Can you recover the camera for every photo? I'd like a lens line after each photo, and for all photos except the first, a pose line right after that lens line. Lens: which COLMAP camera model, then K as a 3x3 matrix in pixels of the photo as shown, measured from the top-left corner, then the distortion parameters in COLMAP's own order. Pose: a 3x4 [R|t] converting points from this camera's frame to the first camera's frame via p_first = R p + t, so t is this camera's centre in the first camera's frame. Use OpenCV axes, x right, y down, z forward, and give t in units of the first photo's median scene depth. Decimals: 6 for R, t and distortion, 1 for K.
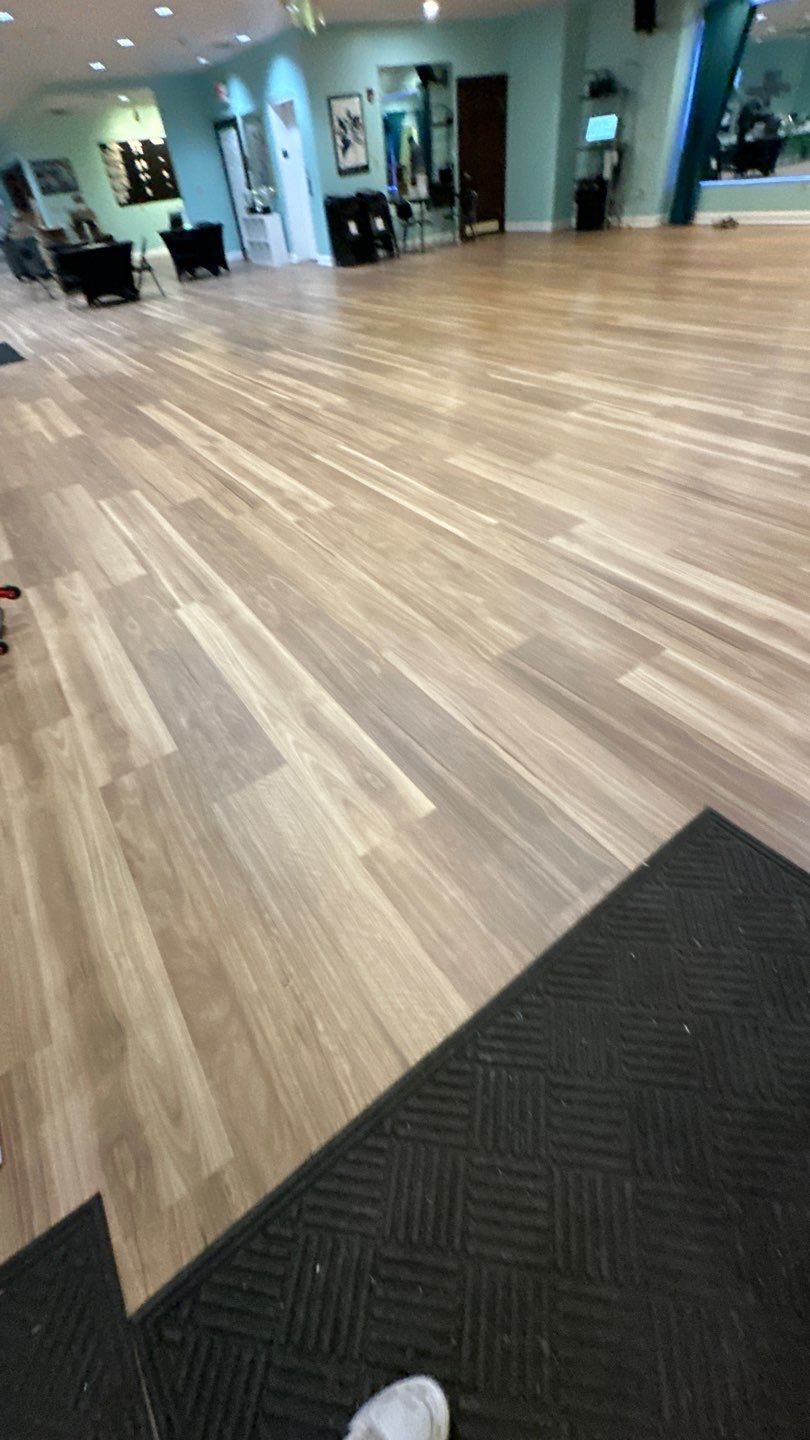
lens RADIAL K [[568.5, 0, 406.2], [0, 568.5, 717.3], [0, 0, 1]] dist [-0.001628, 0.000587]
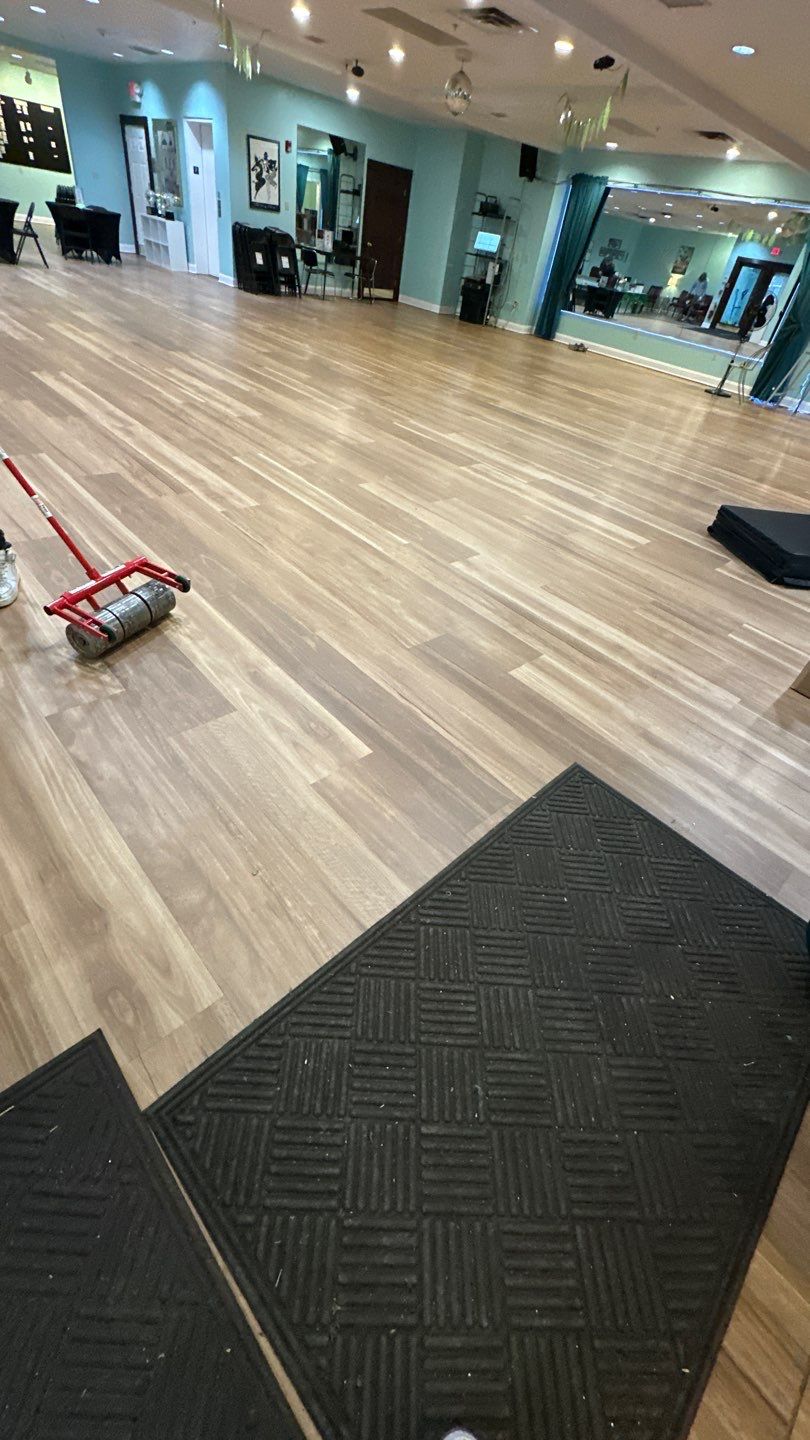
lens RADIAL K [[573.4, 0, 406.7], [0, 573.4, 718.4], [0, 0, 1]] dist [-0.002841, 0.000698]
pose [[0.961466, 0.089244, 0.260035, -0.134083], [-0.072375, 0.994647, -0.073757, 0.115915], [-0.265225, 0.052095, 0.962778, -0.125936]]
